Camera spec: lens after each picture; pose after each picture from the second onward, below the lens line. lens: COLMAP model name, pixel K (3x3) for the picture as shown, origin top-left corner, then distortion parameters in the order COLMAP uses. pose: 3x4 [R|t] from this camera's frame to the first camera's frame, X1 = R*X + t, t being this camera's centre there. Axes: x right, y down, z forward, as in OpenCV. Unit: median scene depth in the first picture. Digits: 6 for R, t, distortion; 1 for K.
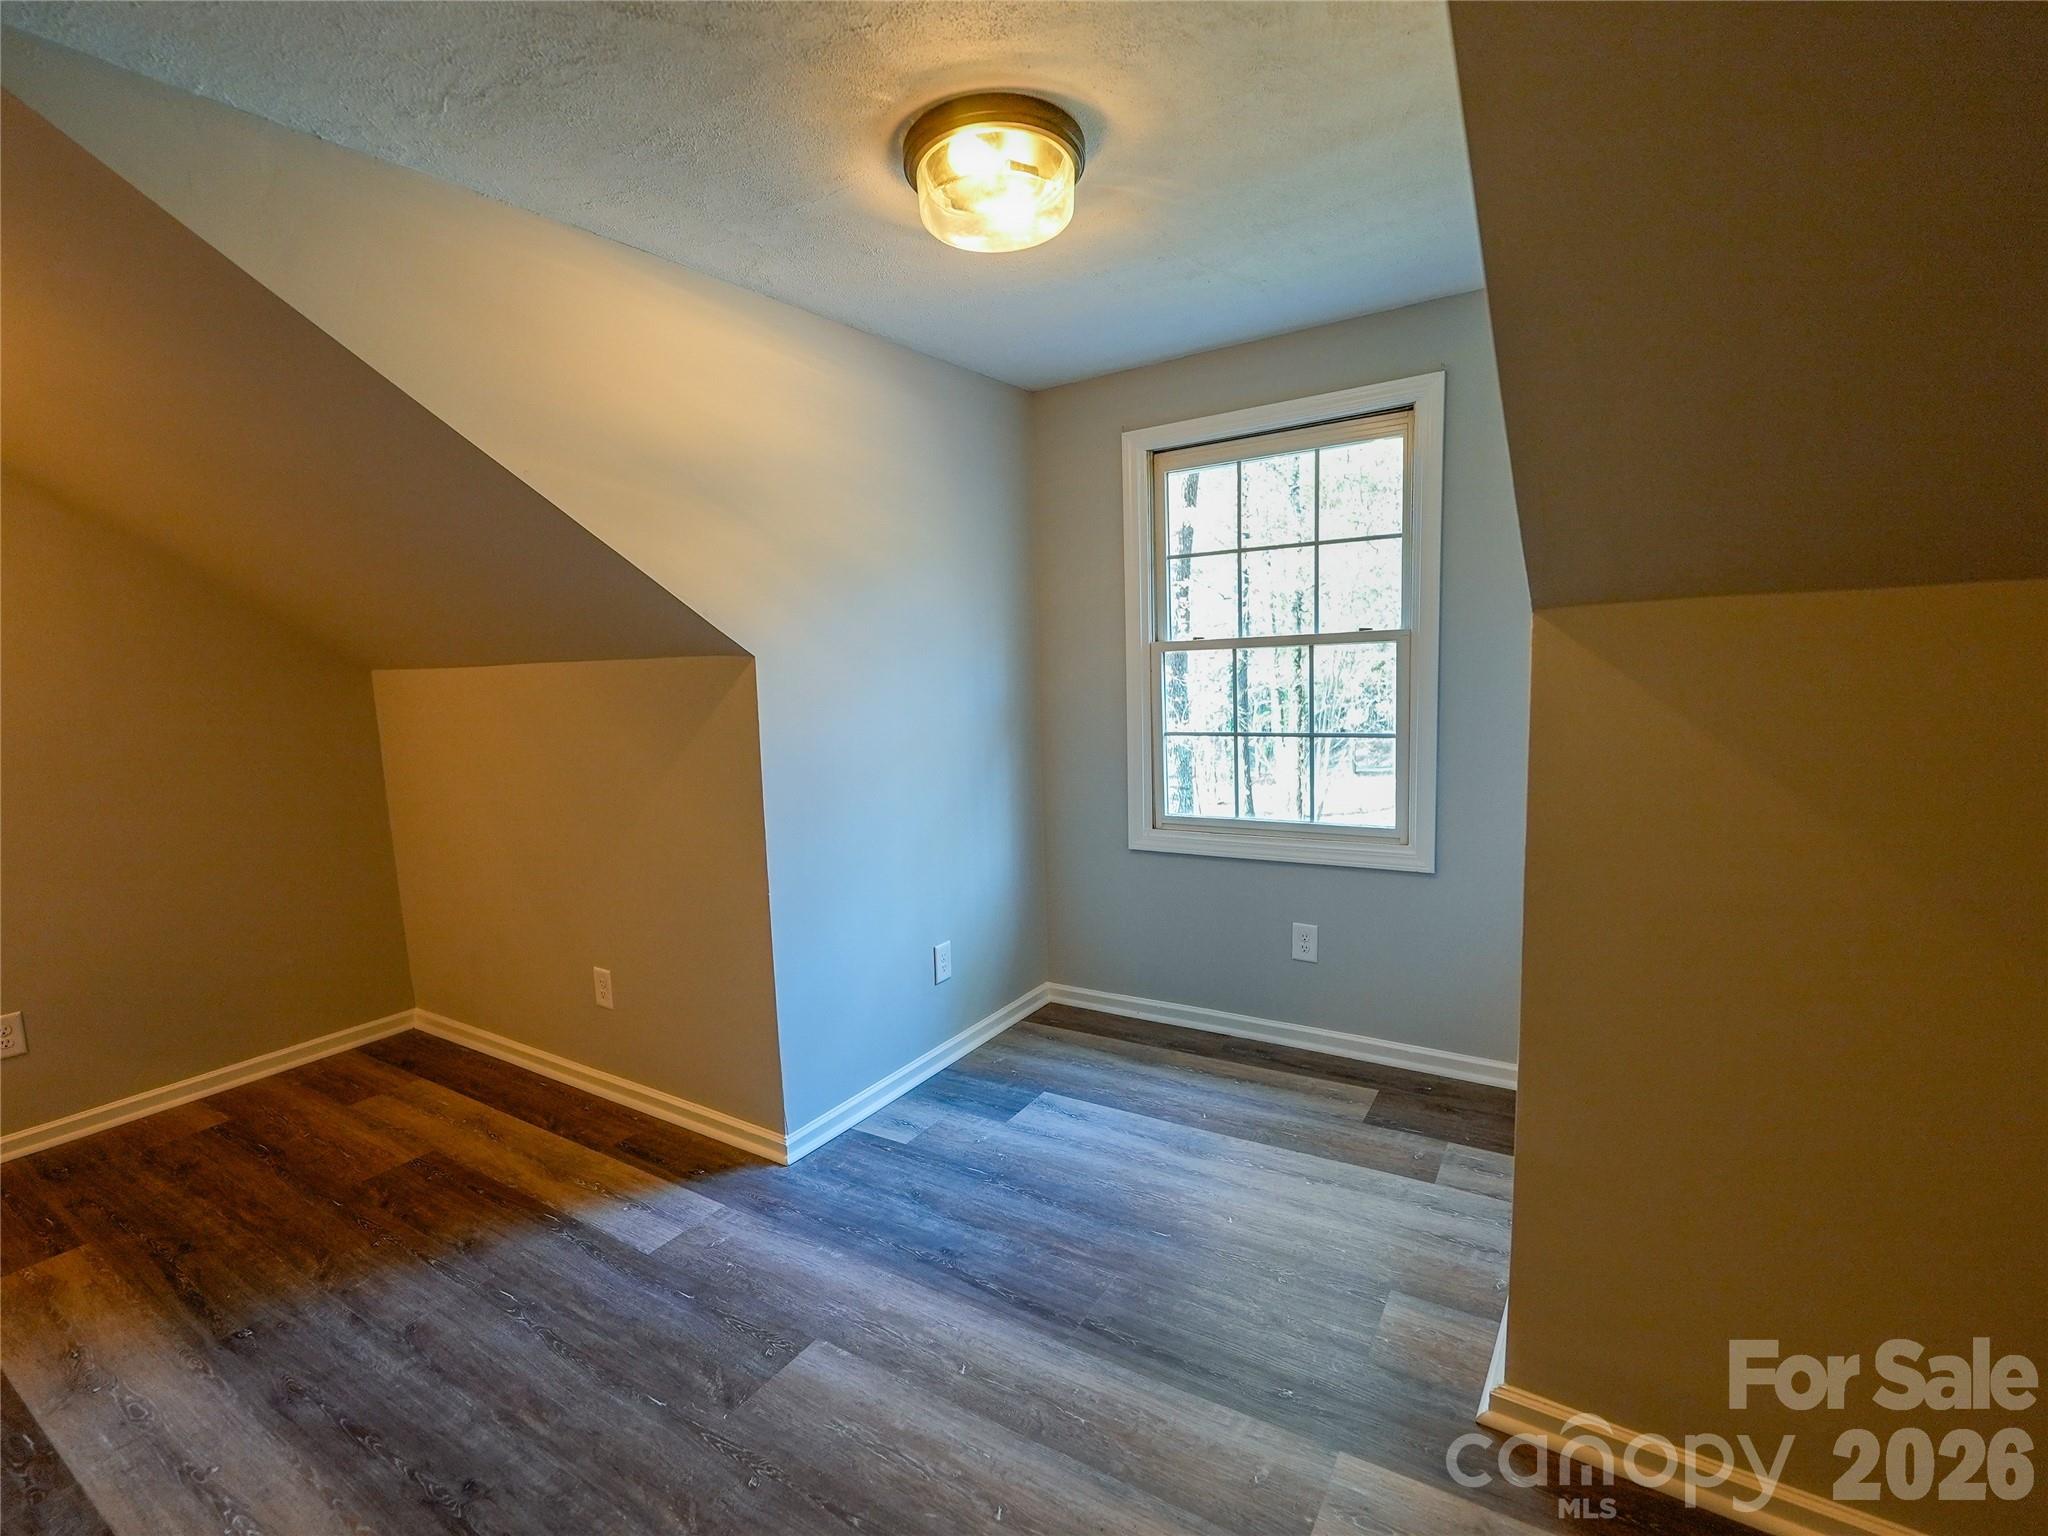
lens RADIAL K [[963.5, 0, 1005.3], [0, 963.5, 761.5], [0, 0, 1]] dist [-0.005442, -0.004513]
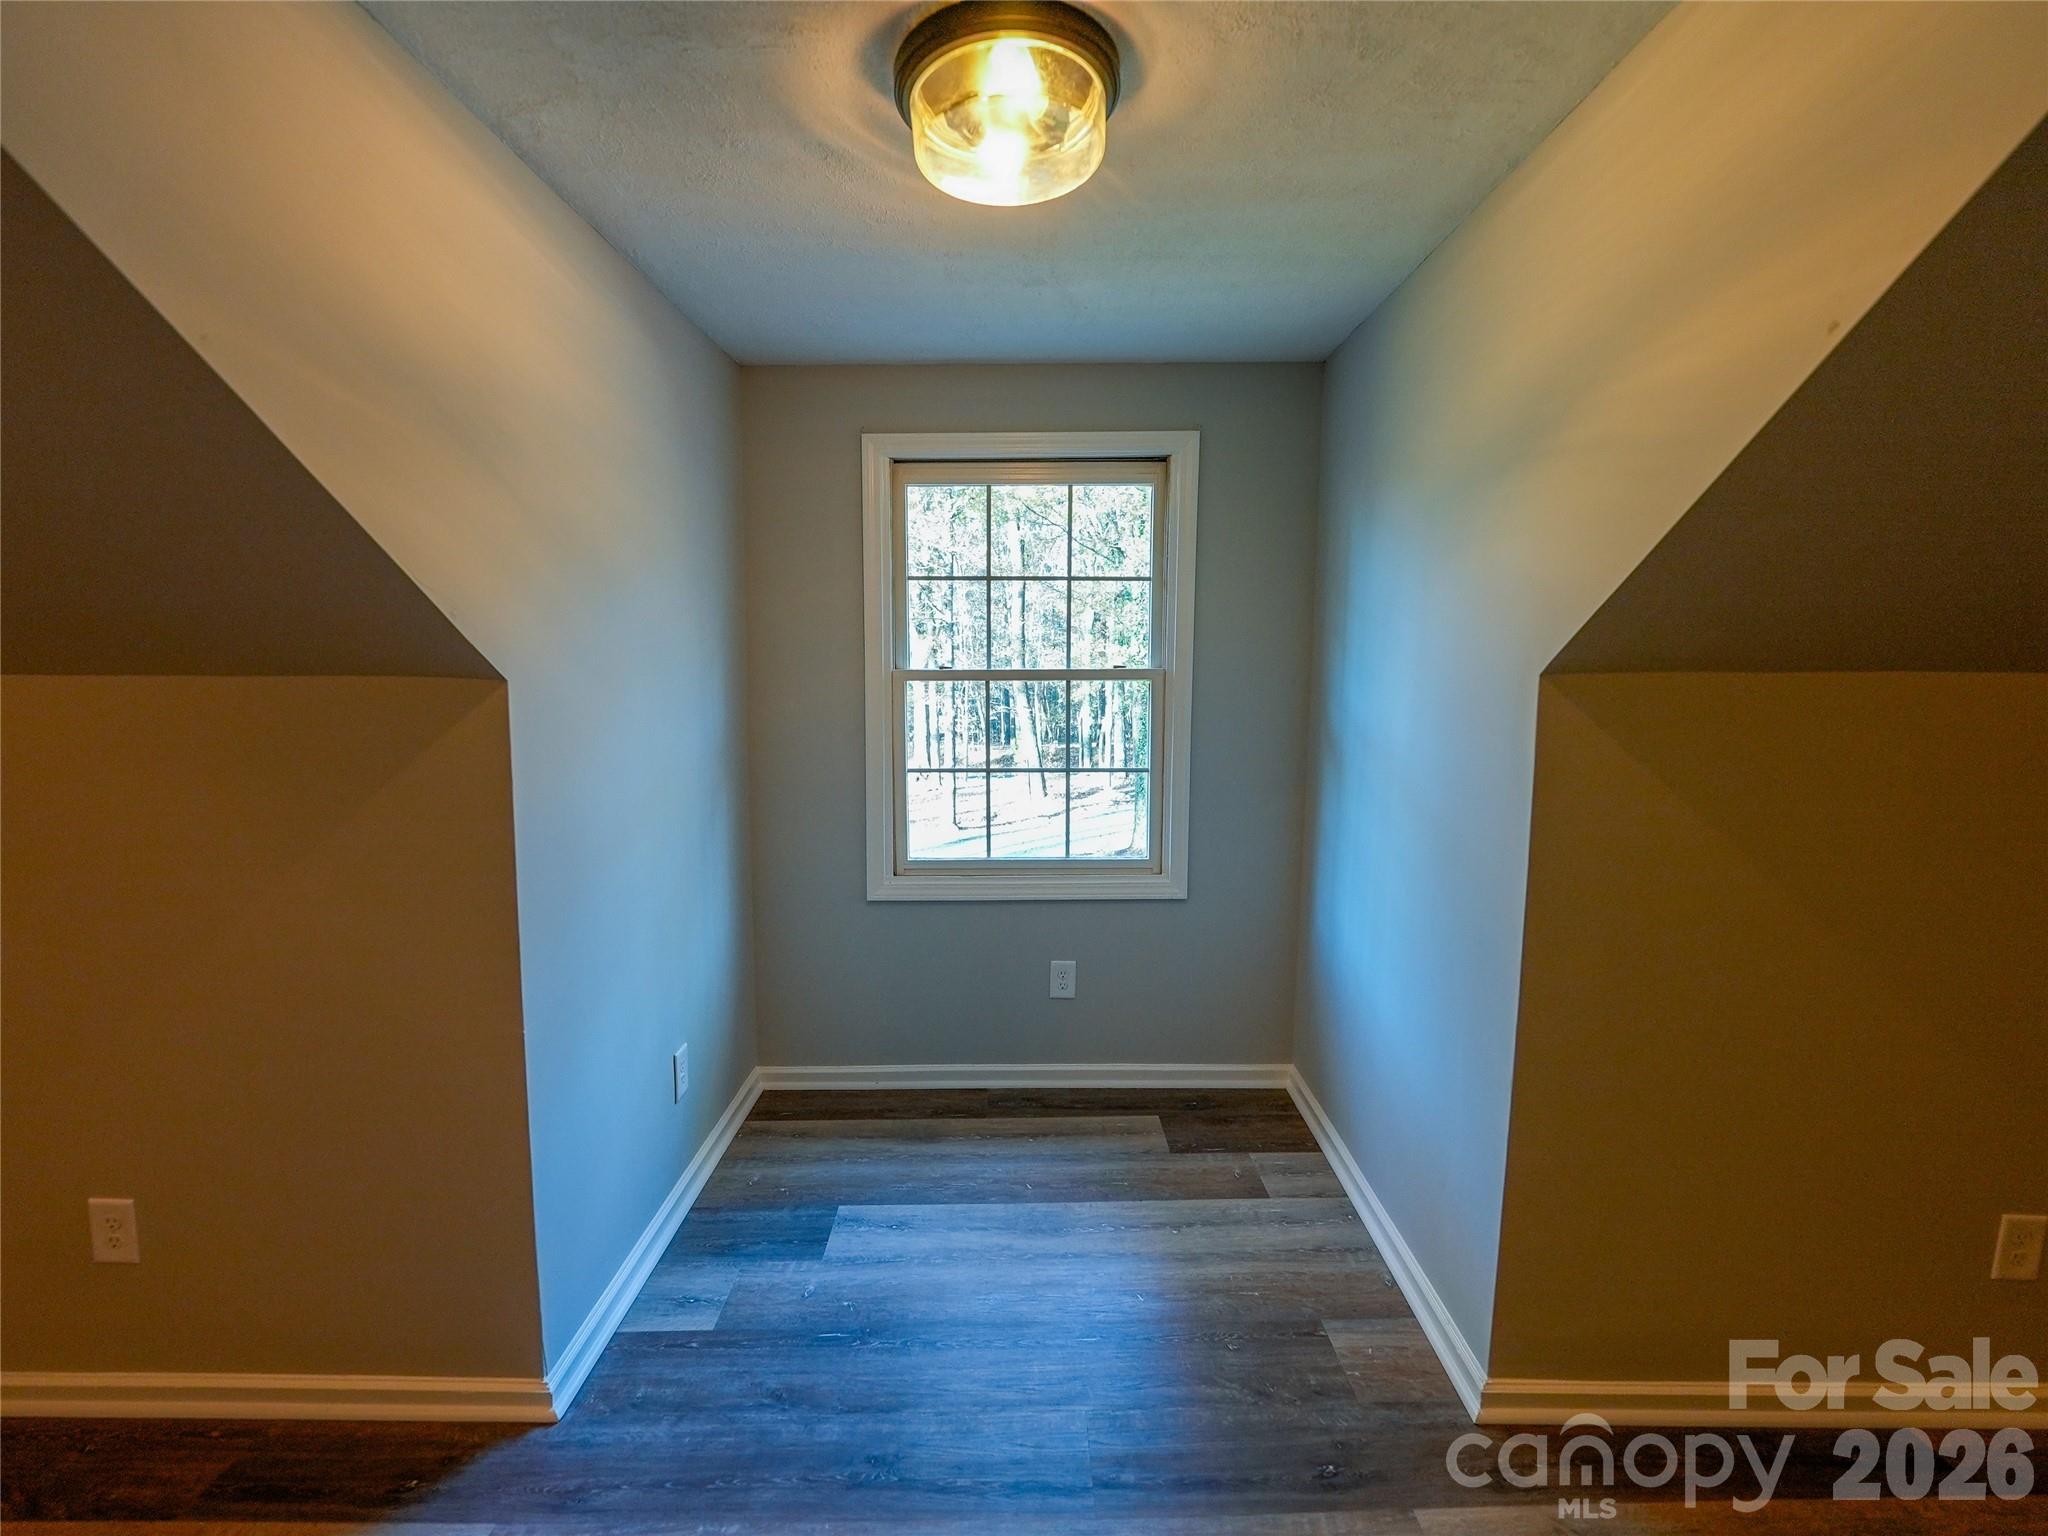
lens RADIAL K [[963.5, 0, 1034.1], [0, 963.5, 755.3], [0, 0, 1]] dist [-0.005442, -0.004513]
pose [[0.828175, -0.015073, 0.560267, -0.291527], [0.027016, 0.999550, -0.013043, -0.033246], [-0.559819, 0.025938, 0.828209, 0.211814]]
